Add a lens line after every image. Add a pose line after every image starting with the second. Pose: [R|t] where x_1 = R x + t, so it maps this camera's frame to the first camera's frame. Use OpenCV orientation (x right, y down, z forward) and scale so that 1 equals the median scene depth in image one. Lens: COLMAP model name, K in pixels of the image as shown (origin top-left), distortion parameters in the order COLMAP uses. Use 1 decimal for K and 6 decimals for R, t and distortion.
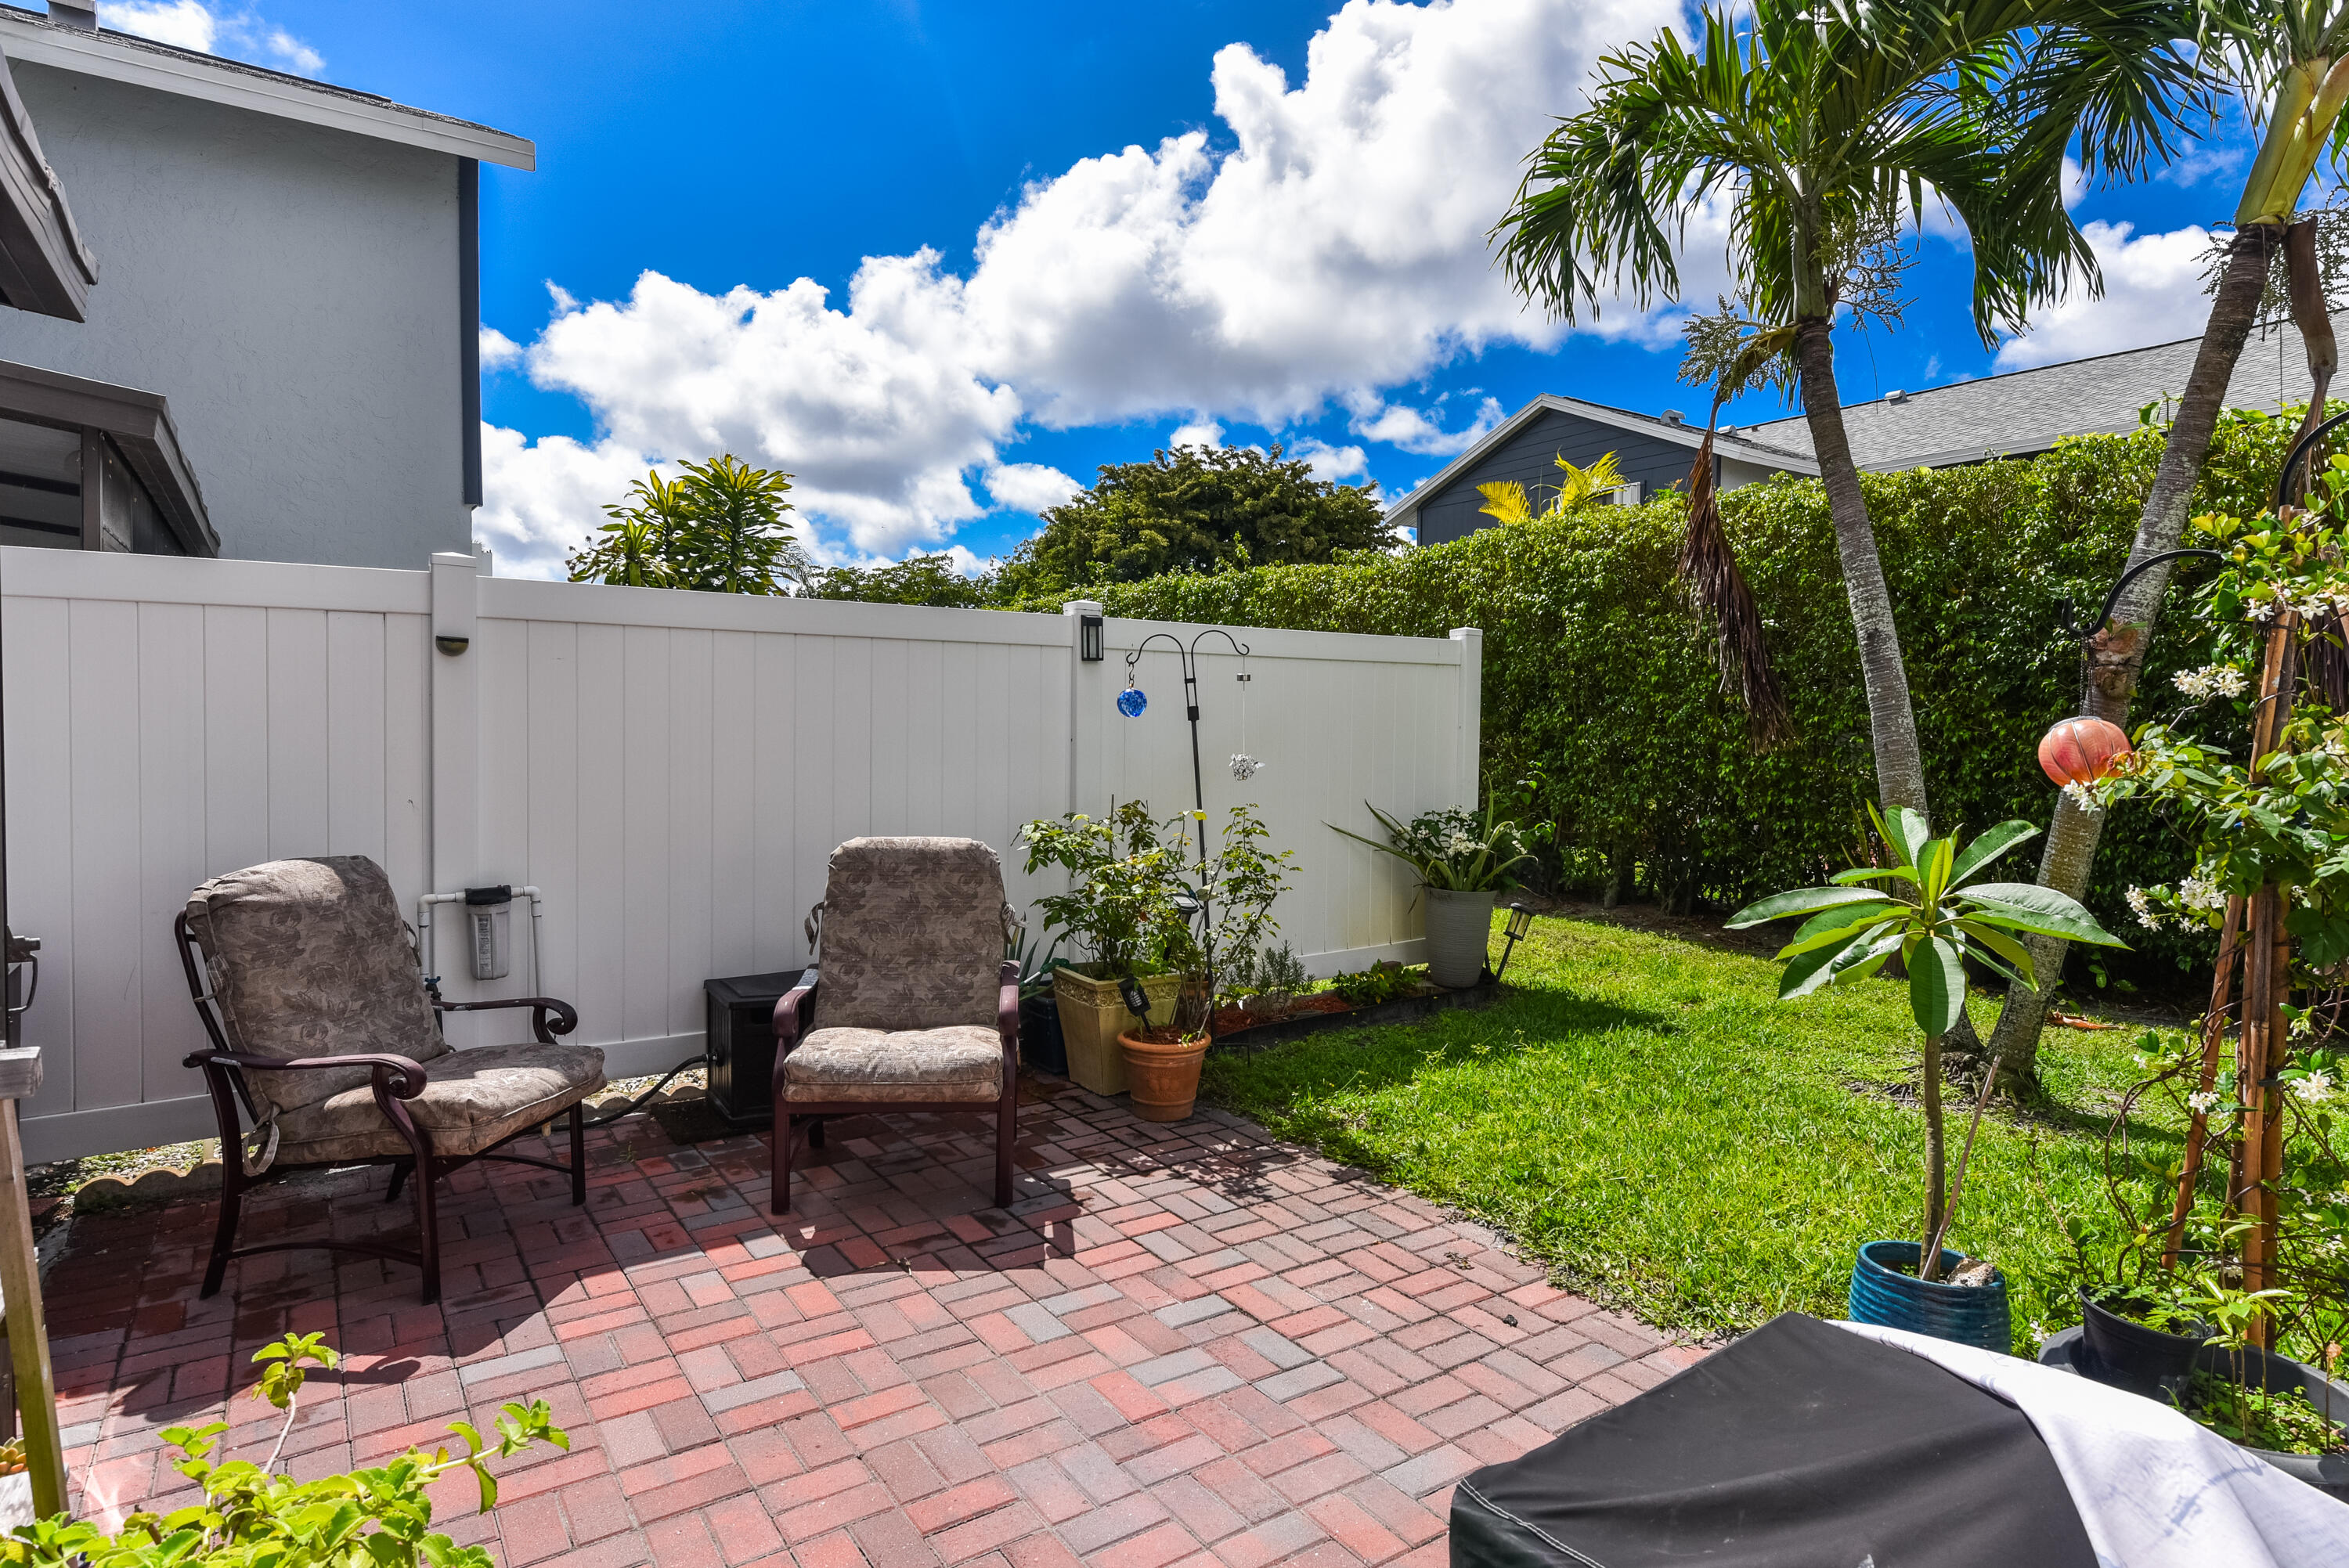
lens RADIAL K [[1257.5, 0, 1221.4], [0, 1257.5, 757.8], [0, 0, 1]] dist [0.001998, -0.000207]
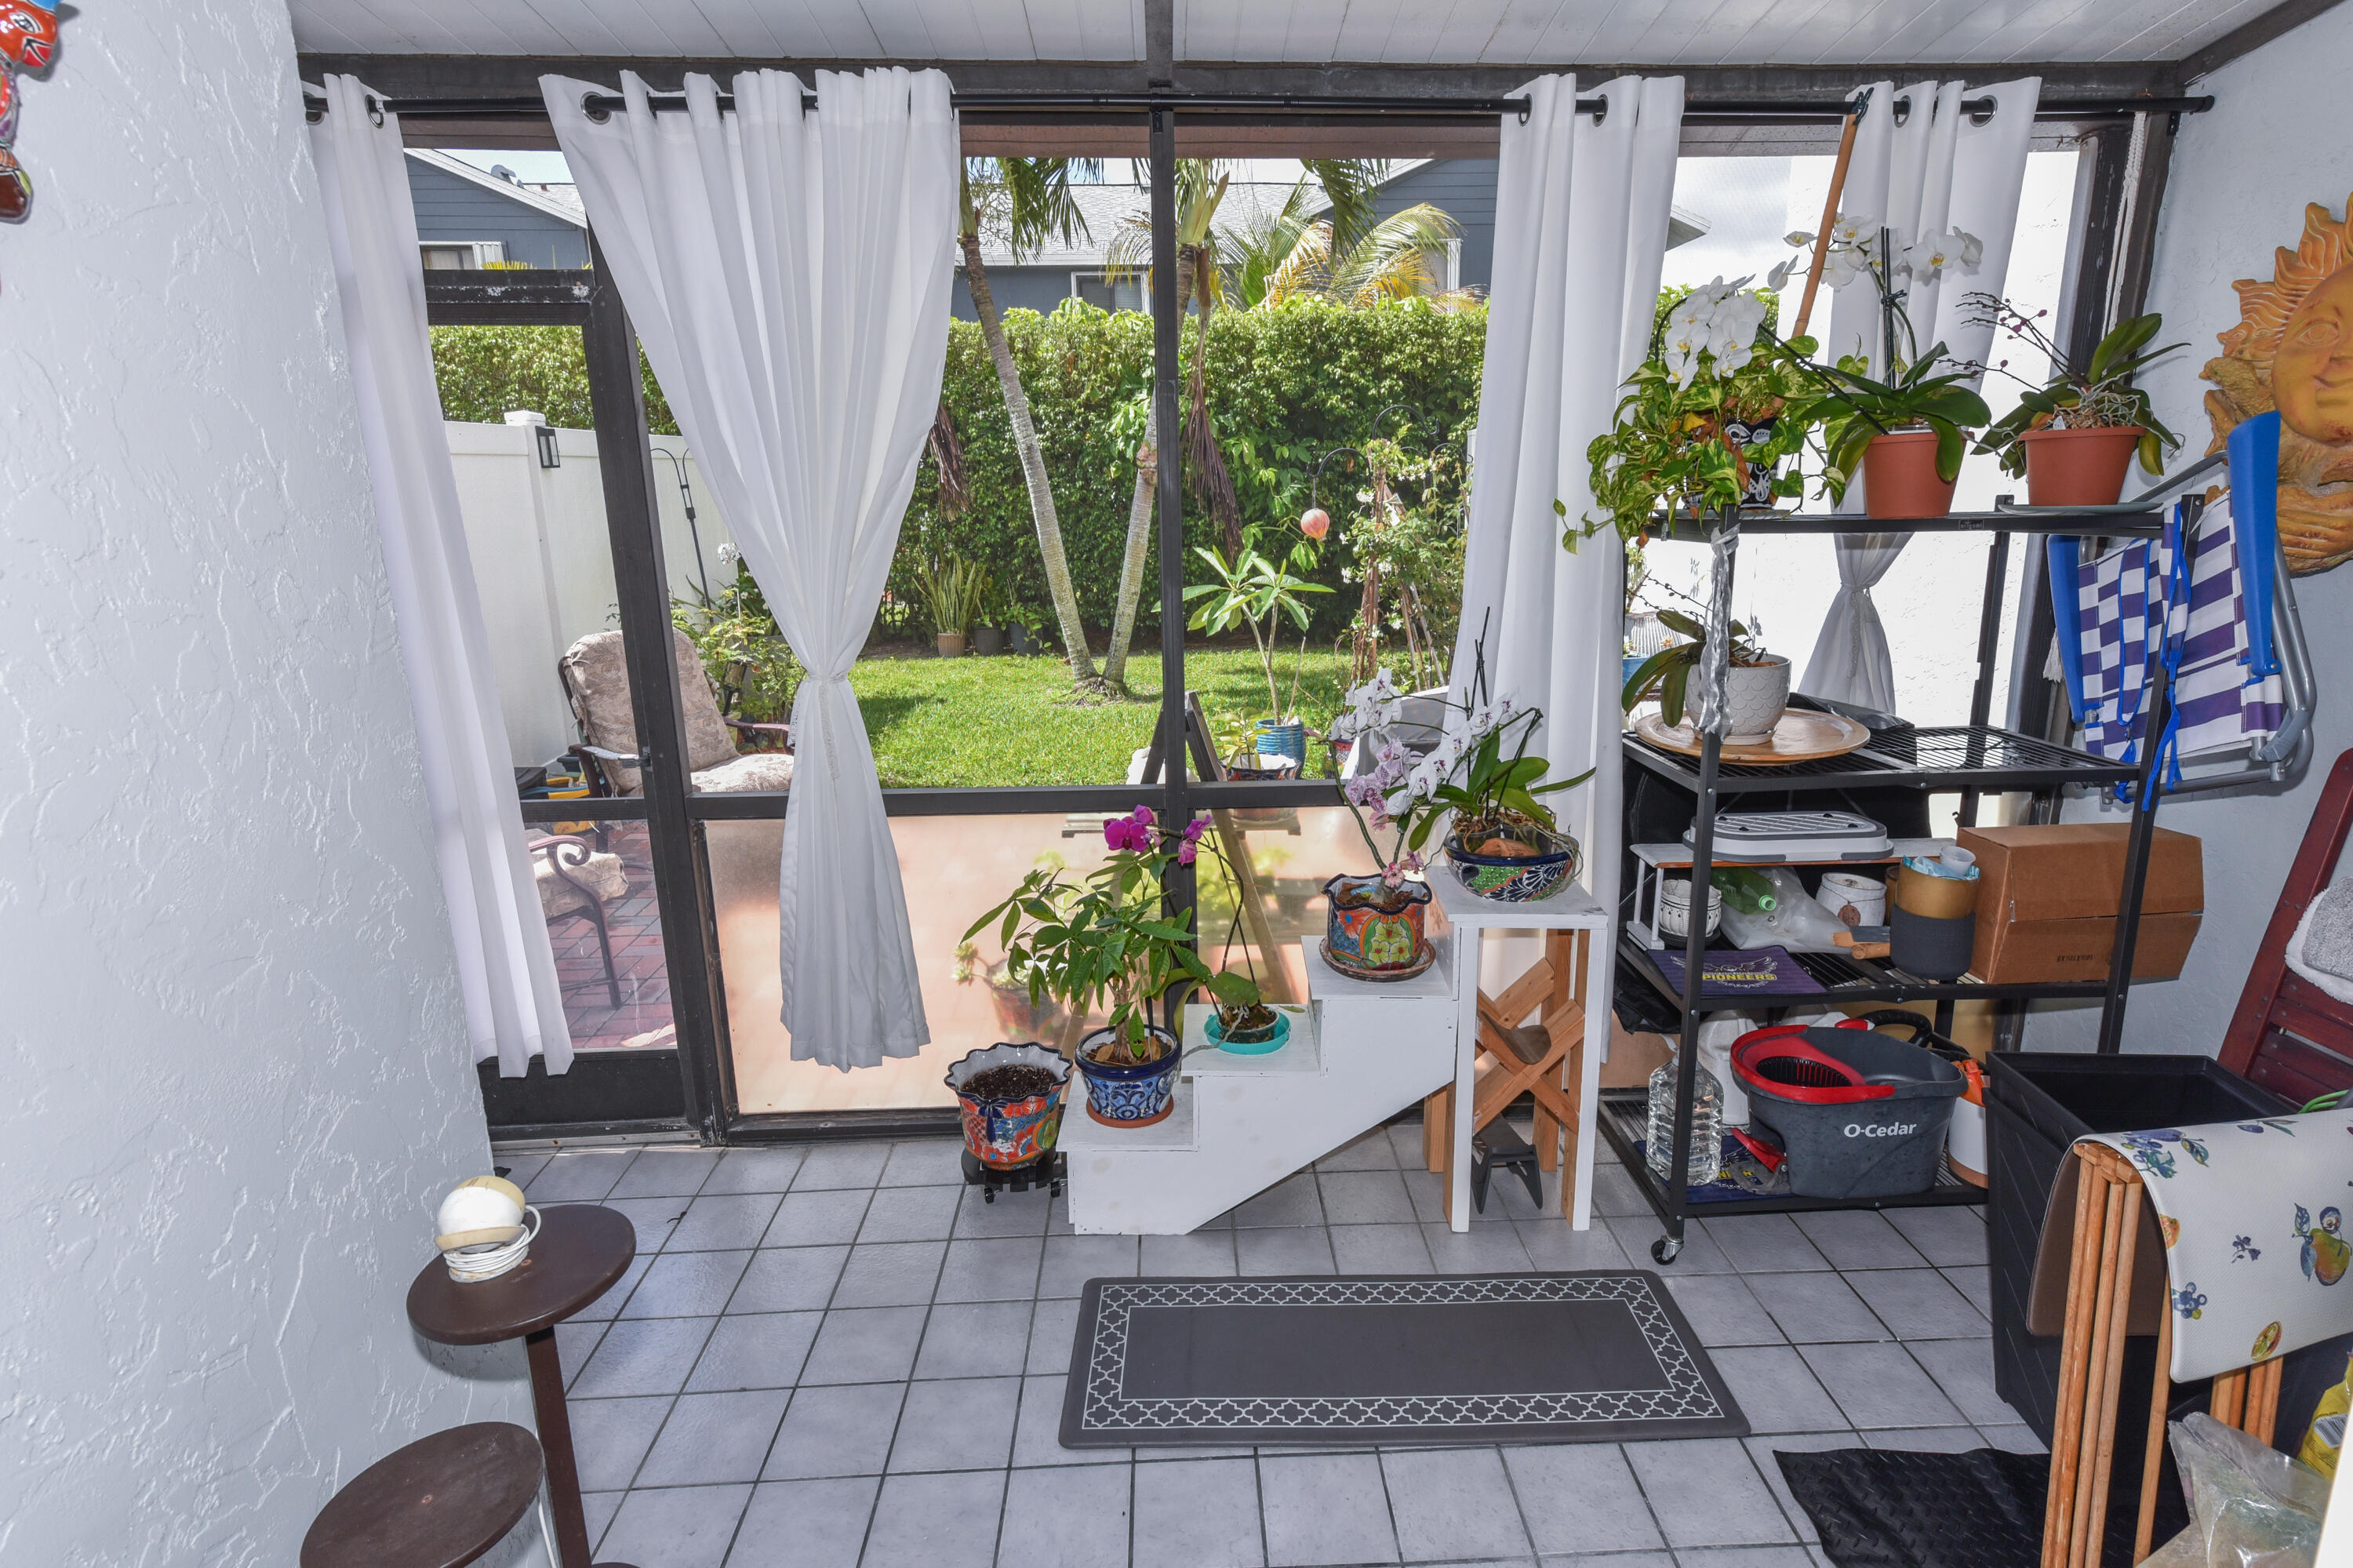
lens RADIAL K [[1177.6, 0, 1257.4], [0, 1177.6, 745.1], [0, 0, 1]] dist [0.001550, 0.000140]
pose [[0.510199, -0.209648, 0.834113, -0.706594], [0.036730, 0.974262, 0.222407, -0.046373], [-0.859272, -0.082835, 0.504767, -0.093589]]
